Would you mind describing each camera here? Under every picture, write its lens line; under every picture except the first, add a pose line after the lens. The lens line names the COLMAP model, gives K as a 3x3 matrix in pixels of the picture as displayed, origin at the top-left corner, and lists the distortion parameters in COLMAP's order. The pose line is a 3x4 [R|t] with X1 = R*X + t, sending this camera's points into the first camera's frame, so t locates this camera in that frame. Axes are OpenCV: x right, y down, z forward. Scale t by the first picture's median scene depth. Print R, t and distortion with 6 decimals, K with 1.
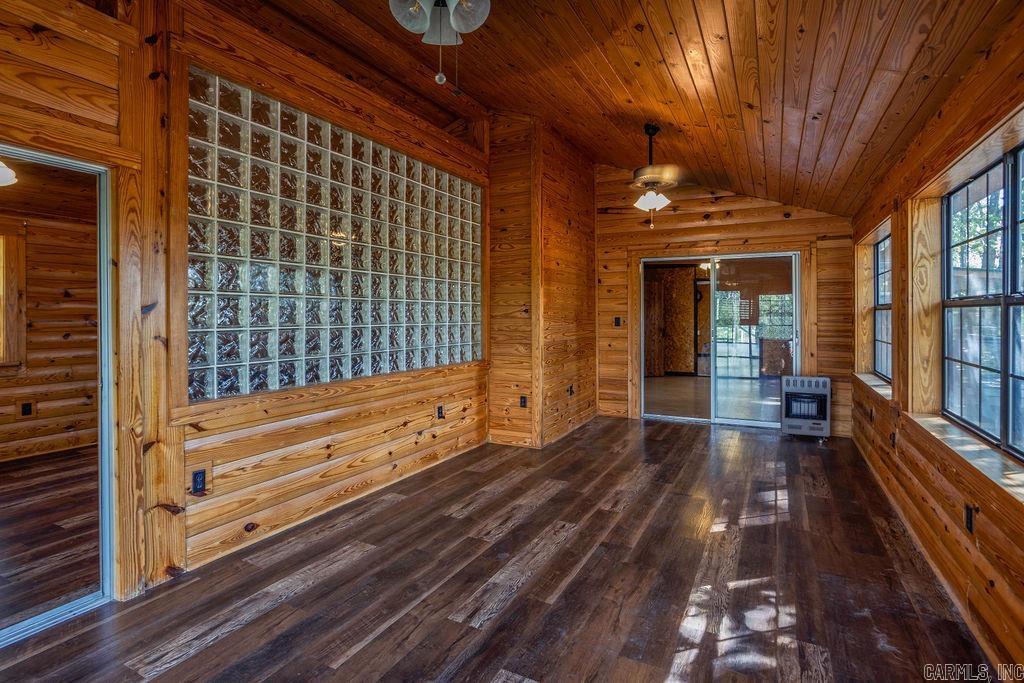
lens RADIAL K [[505.4, 0, 506.5], [0, 505.4, 319.6], [0, 0, 1]] dist [-0.060465, 0.027696]
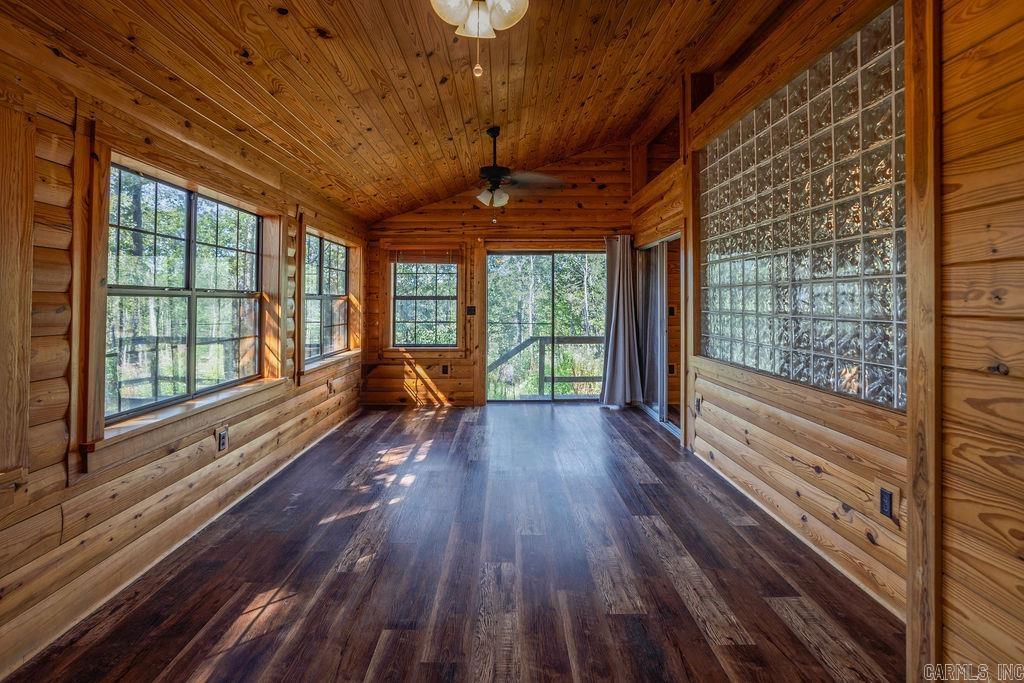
lens RADIAL K [[536.9, 0, 510.1], [0, 536.9, 299.9], [0, 0, 1]] dist [-0.067738, 0.036877]
pose [[-0.877989, 0.001313, -0.478679, 0.534392], [-0.002475, 0.999970, 0.007283, -0.017297], [0.478674, 0.007579, -0.877960, 1.589582]]
